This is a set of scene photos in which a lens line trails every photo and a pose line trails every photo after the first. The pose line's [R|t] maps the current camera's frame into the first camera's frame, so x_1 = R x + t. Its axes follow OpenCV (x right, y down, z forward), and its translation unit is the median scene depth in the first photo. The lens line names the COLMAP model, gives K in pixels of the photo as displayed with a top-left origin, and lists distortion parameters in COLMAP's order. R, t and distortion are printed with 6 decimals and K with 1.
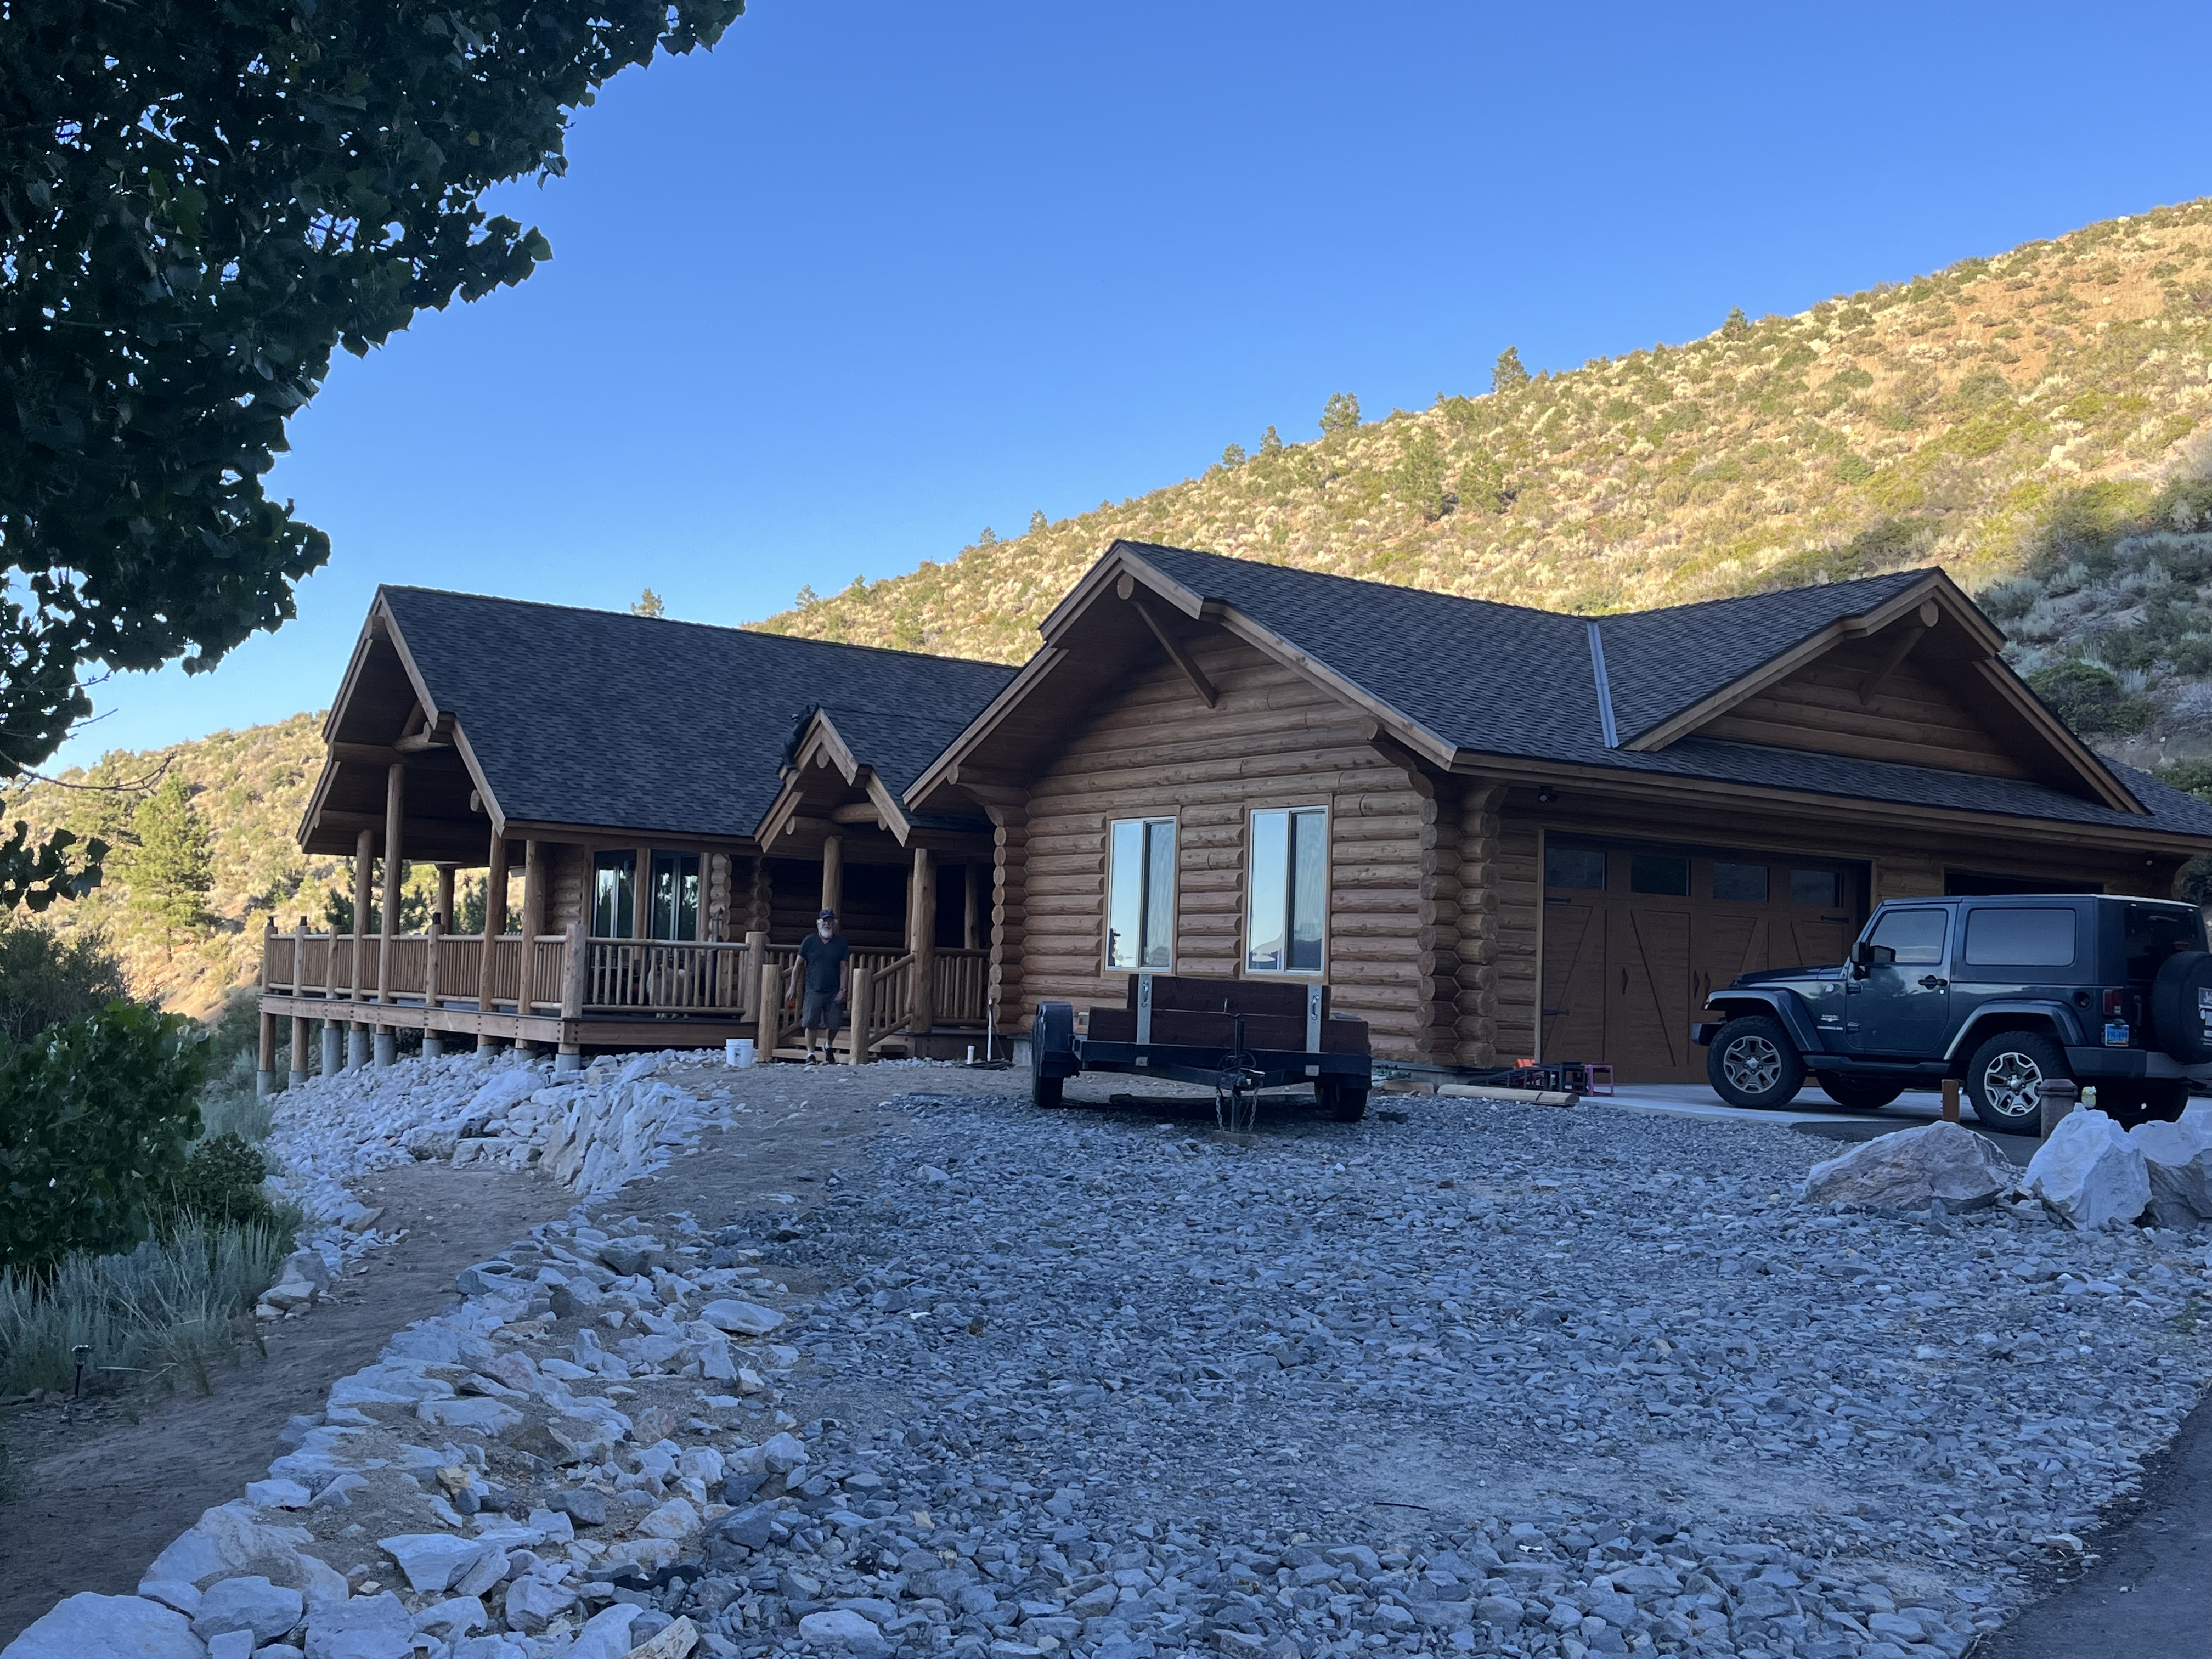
lens RADIAL K [[2278.3, 0, 1106.0], [0, 2278.3, 829.5], [0, 0, 1]] dist [0.007741, -0.008574]
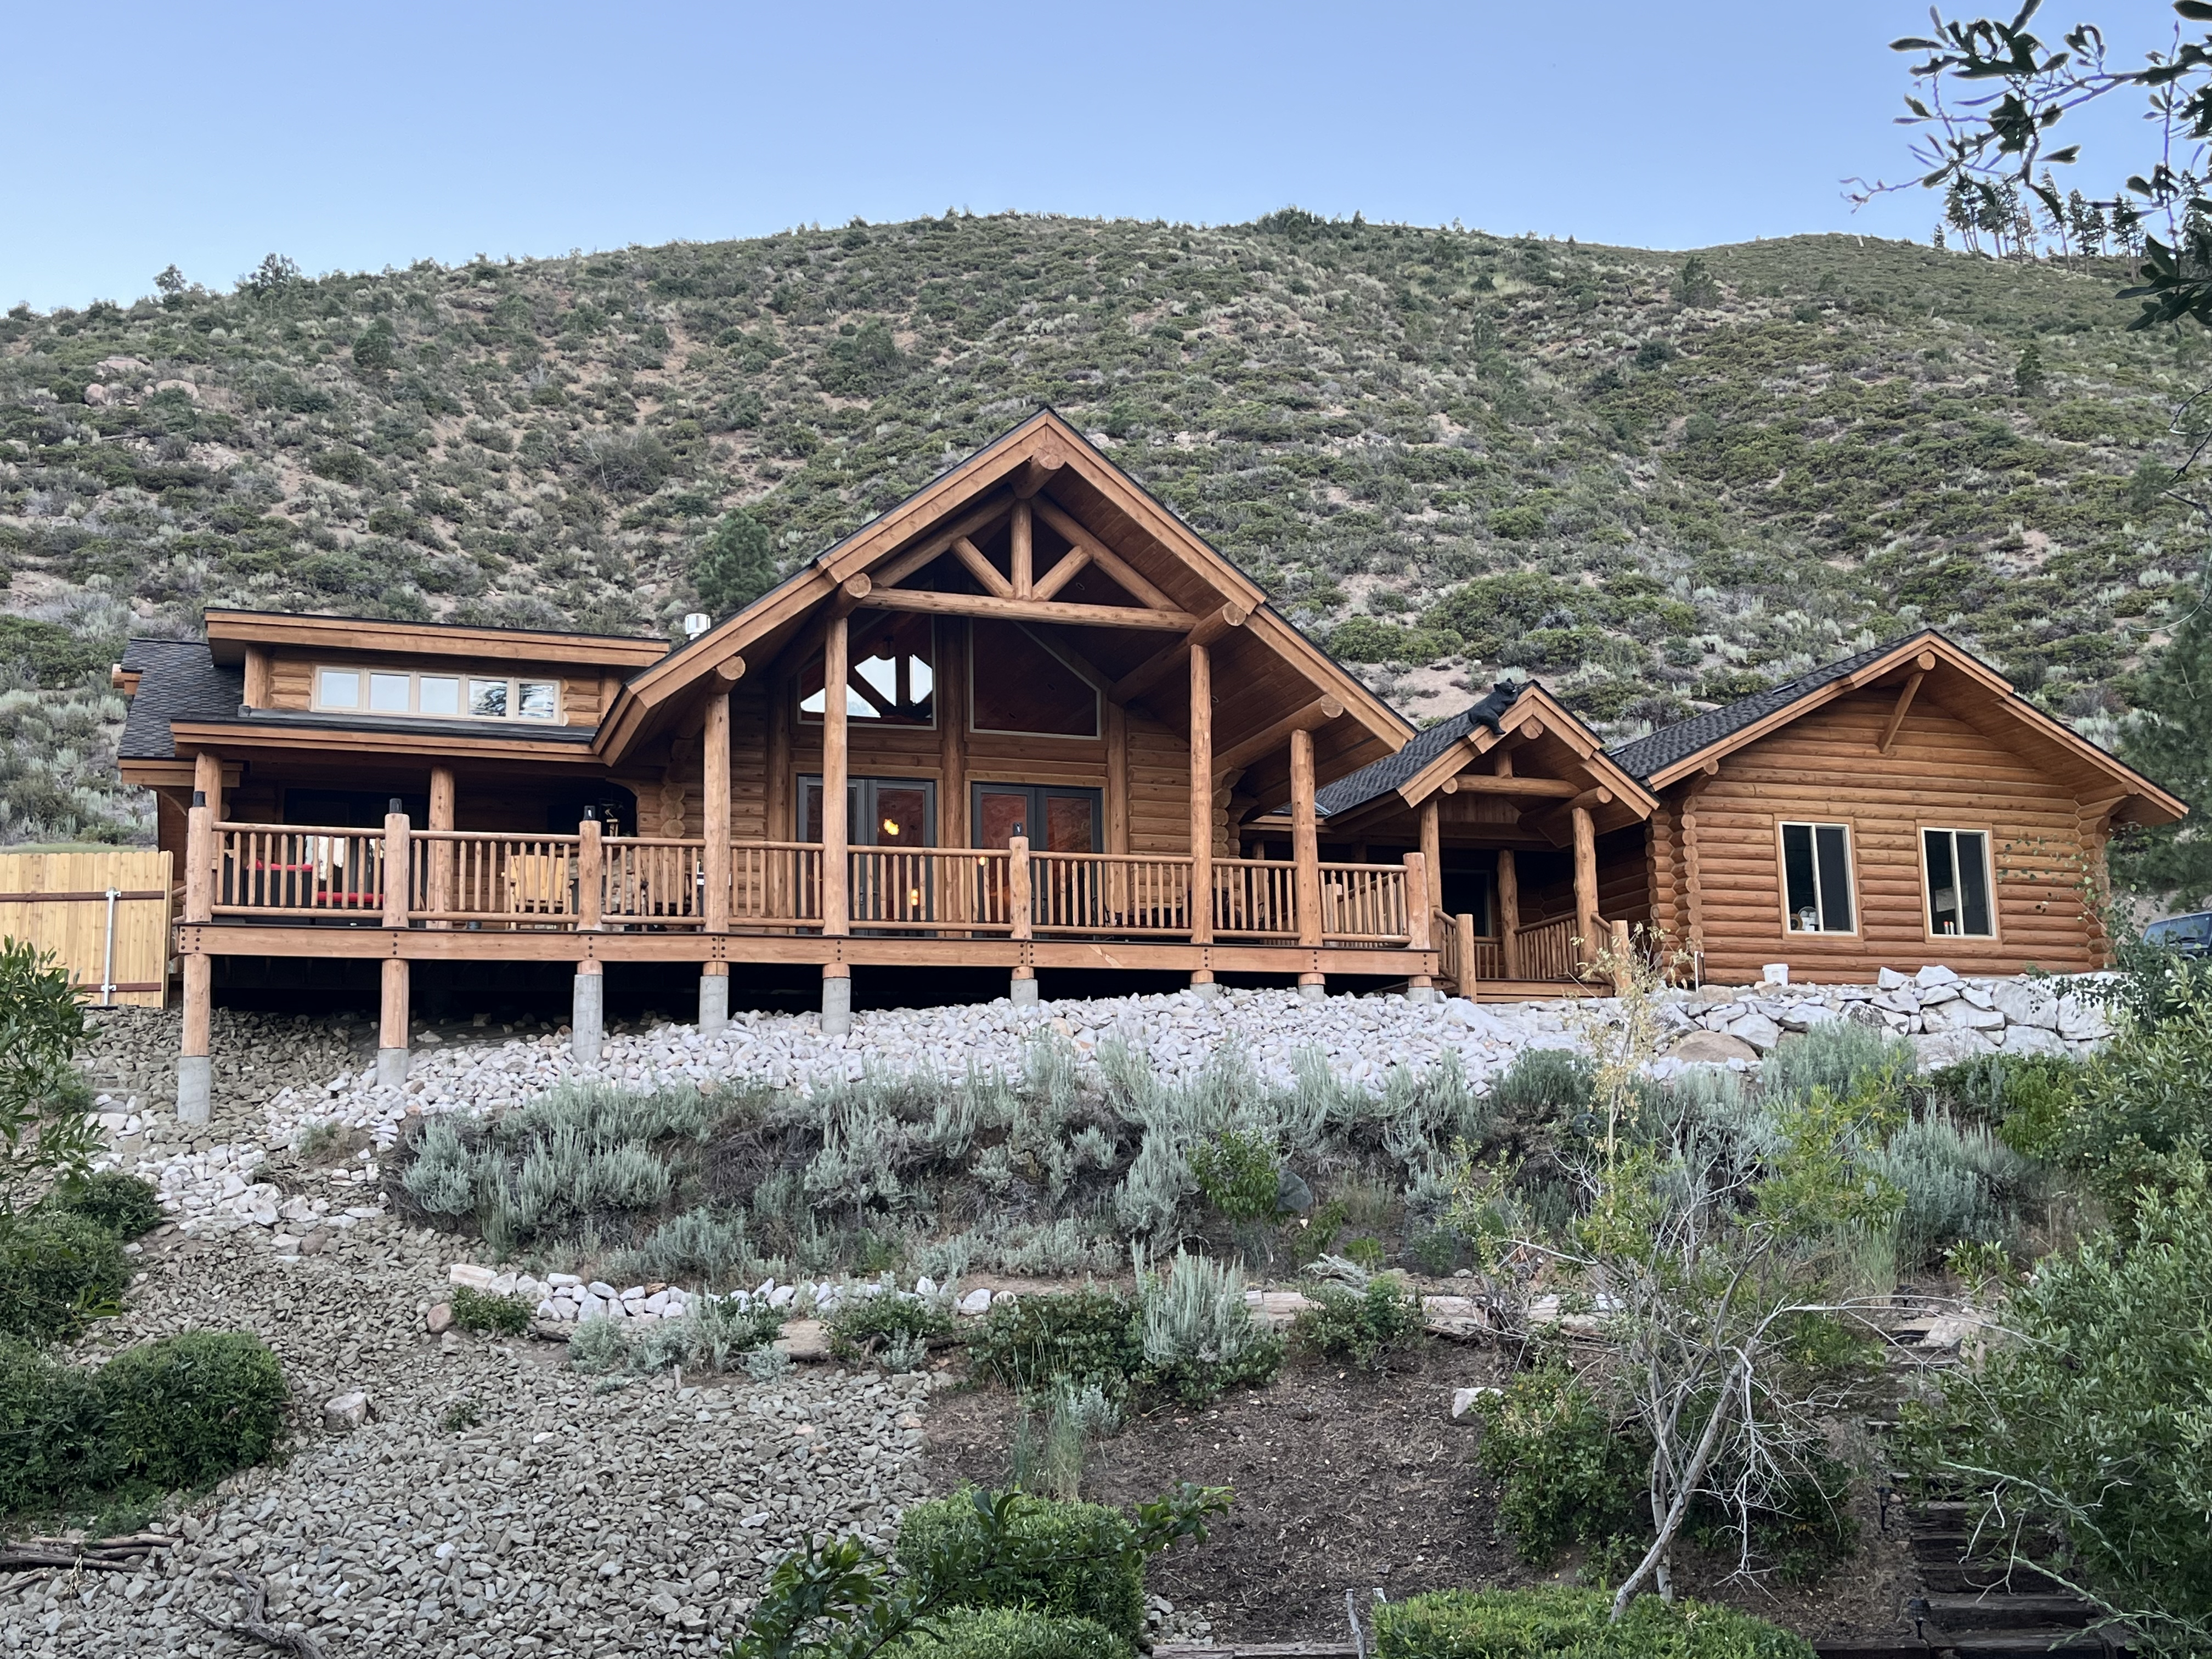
lens RADIAL K [[2330.1, 0, 1106.0], [0, 2330.1, 829.5], [0, 0, 1]] dist [0.001216, -0.002278]
pose [[0.274179, 0.113180, 0.954995, -1.246687], [-0.041466, 0.993518, -0.105840, 0.143290], [-0.960784, -0.010581, 0.277095, 0.894818]]
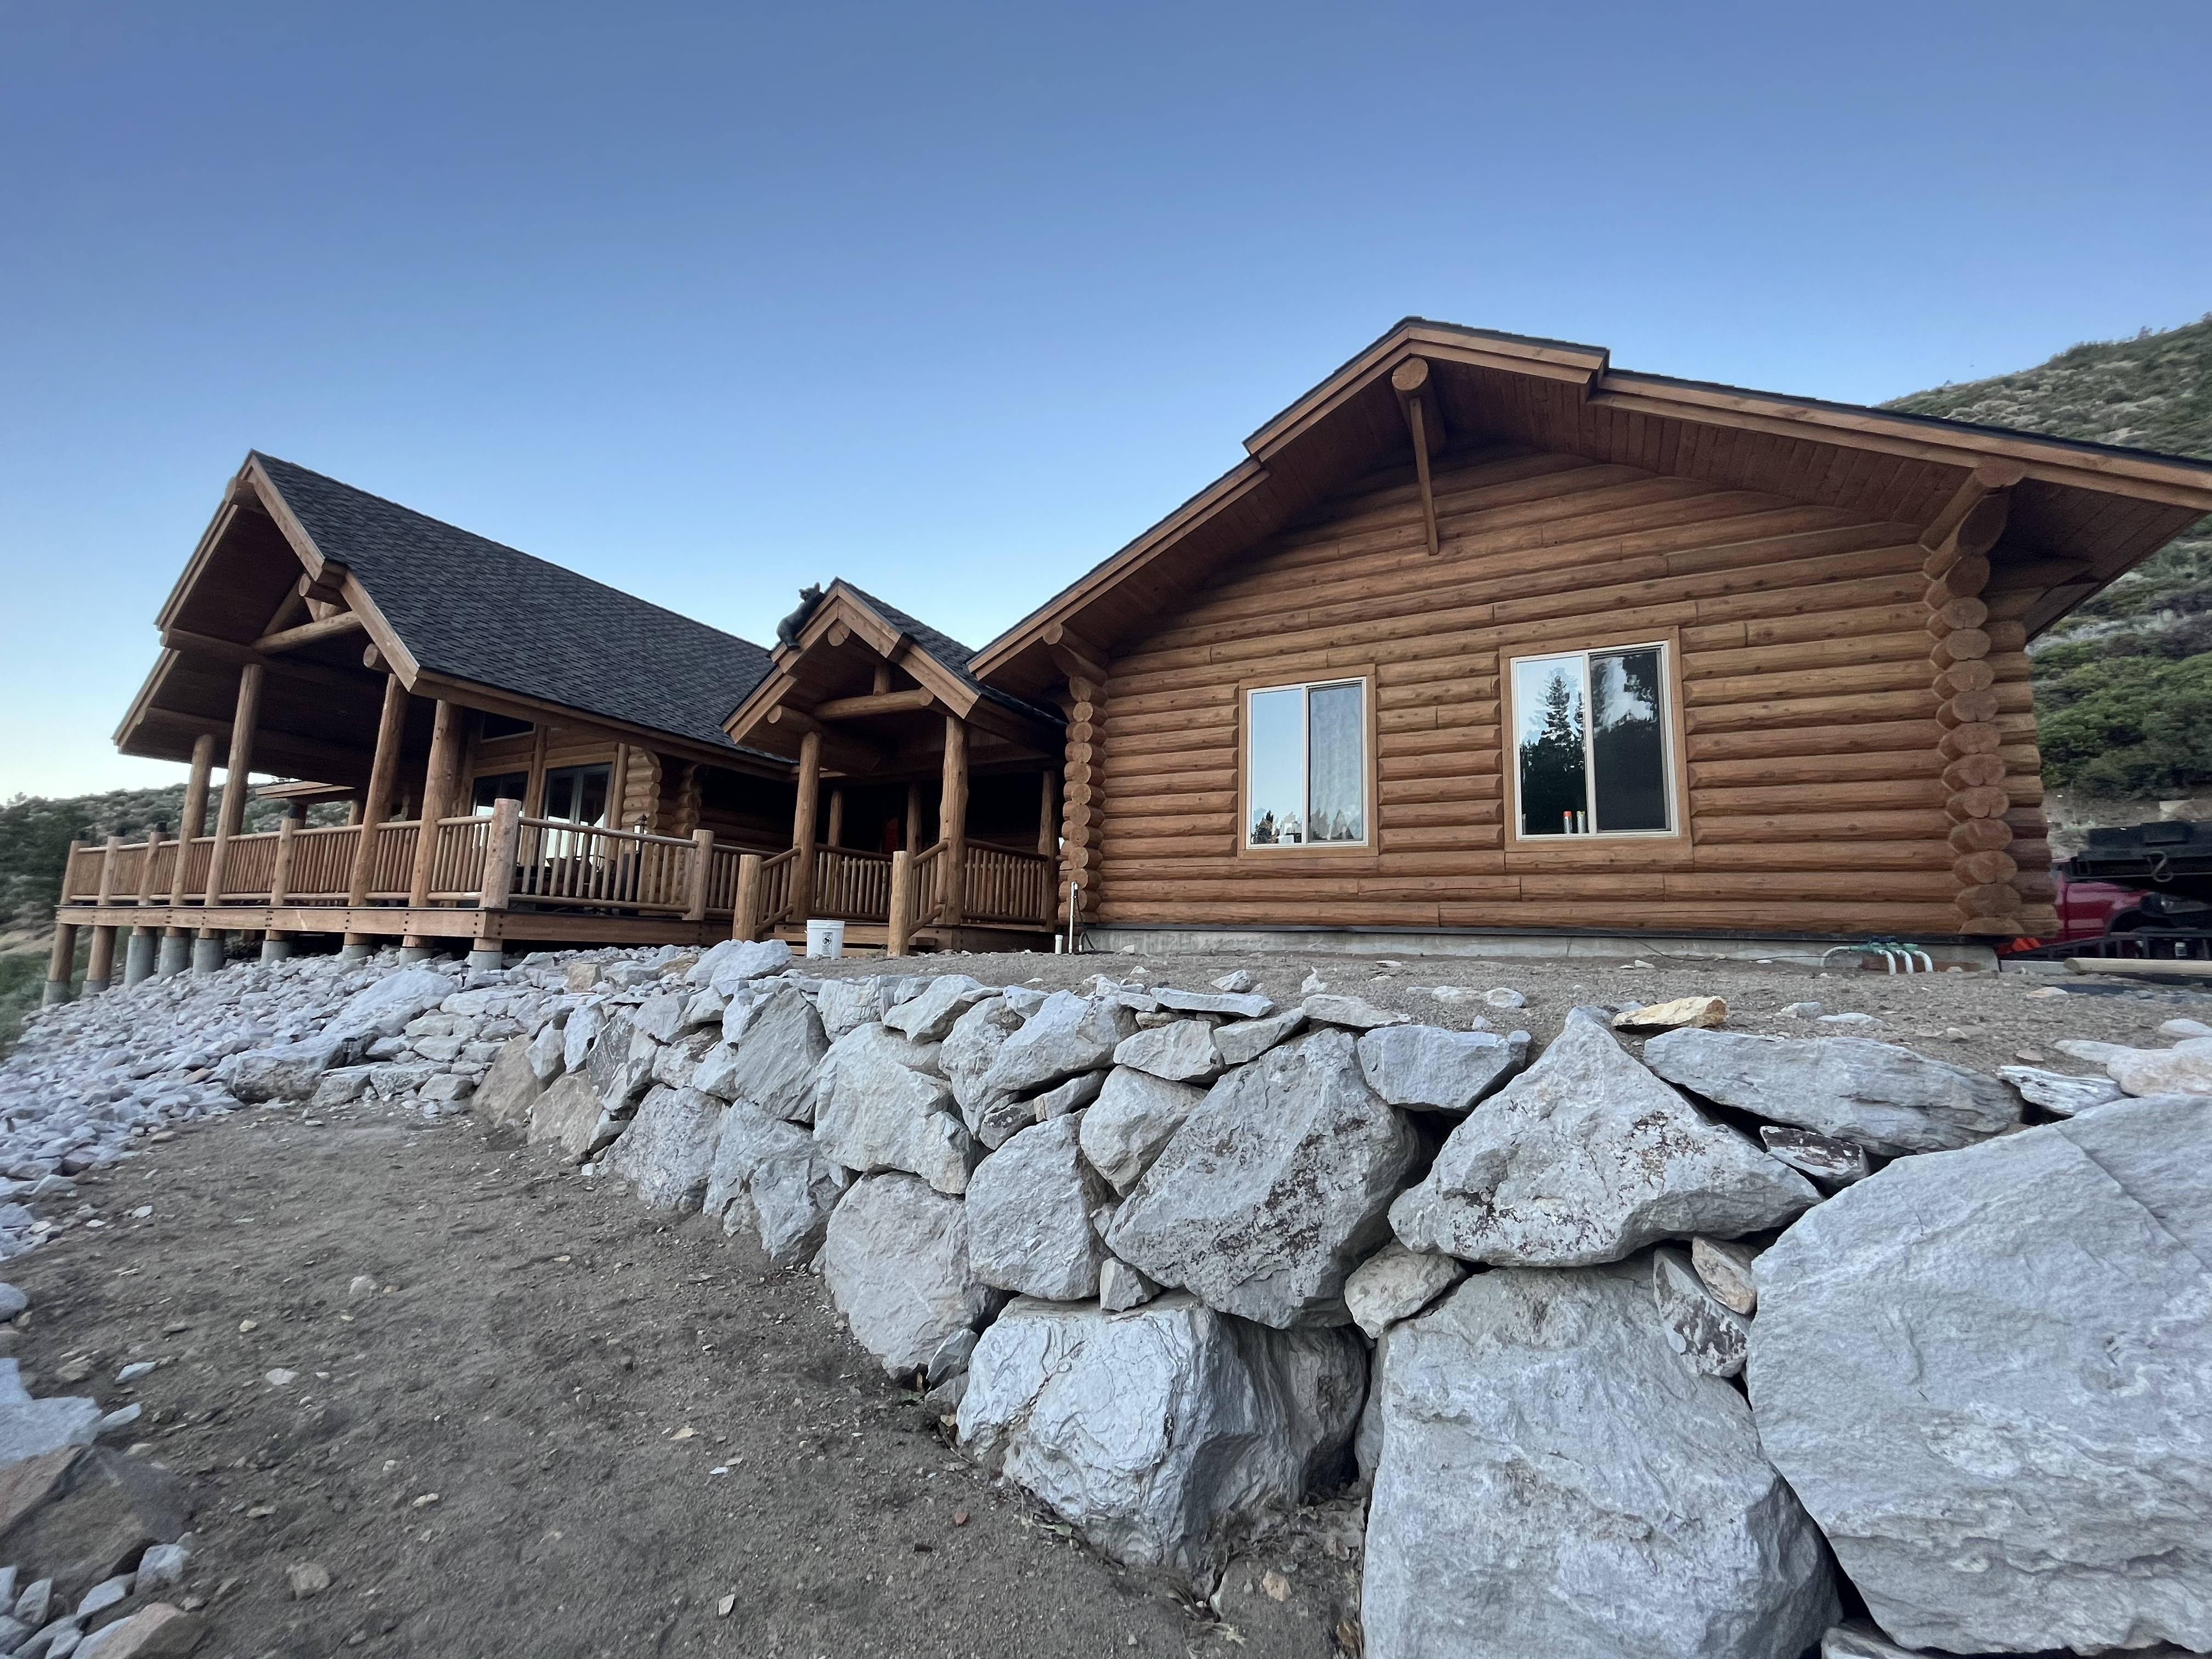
lens RADIAL K [[910.1, 0, 1097.5], [0, 910.1, 823.7], [0, 0, 1]] dist [-0.016661, 0.005048]
pose [[0.896465, 0.060036, 0.439029, -0.190535], [-0.032276, 0.996994, -0.070431, 0.070480], [-0.441938, 0.048969, 0.895708, 0.623006]]
